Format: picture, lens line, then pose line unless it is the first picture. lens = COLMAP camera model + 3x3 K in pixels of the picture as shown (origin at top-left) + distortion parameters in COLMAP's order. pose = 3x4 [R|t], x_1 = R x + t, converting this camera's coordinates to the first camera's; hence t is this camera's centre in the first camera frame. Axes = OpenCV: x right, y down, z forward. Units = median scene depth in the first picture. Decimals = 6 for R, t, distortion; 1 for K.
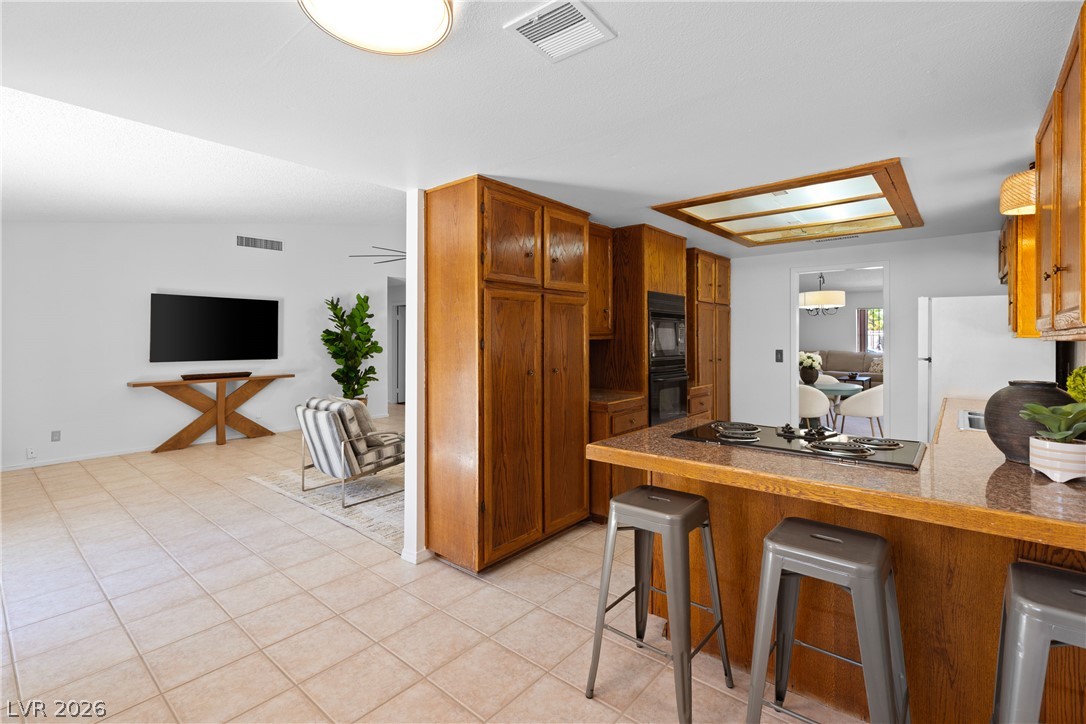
lens RADIAL K [[489.1, 0, 549.1], [0, 489.1, 337.1], [0, 0, 1]] dist [0.003498, 0.000027]
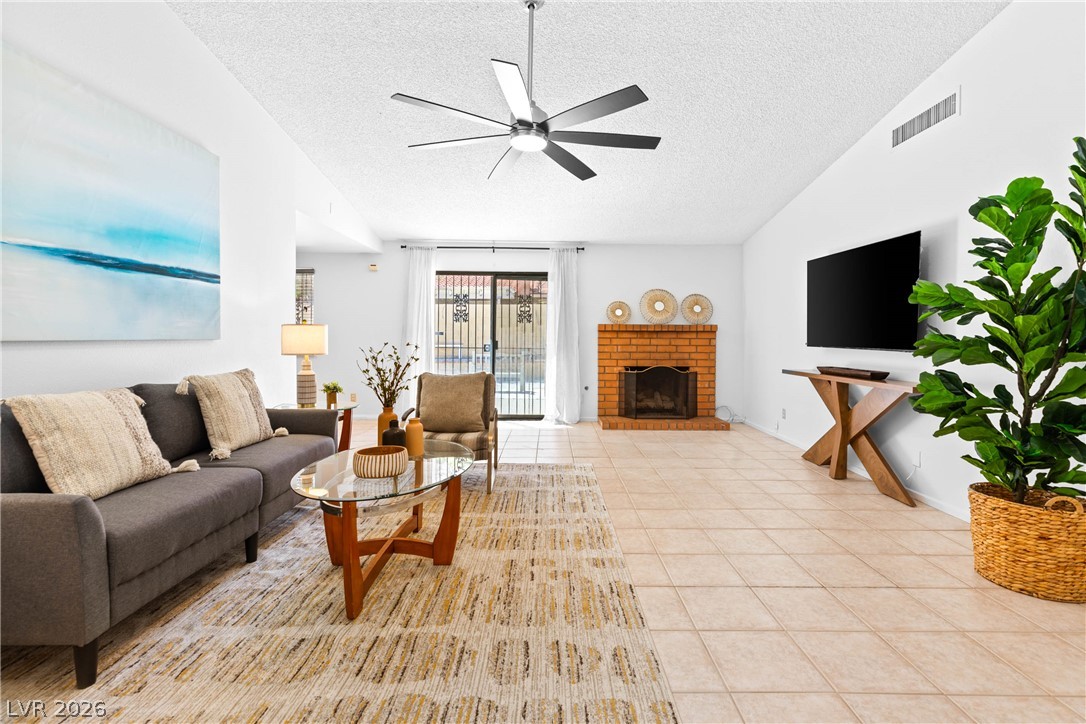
lens RADIAL K [[489.1, 0, 556.2], [0, 489.1, 343.2], [0, 0, 1]] dist [0.003498, 0.000027]
pose [[-0.753290, 0.006599, -0.657655, 0.026216], [-0.005401, 0.999854, 0.016219, 0.028312], [0.657666, 0.015770, -0.753145, 1.070528]]
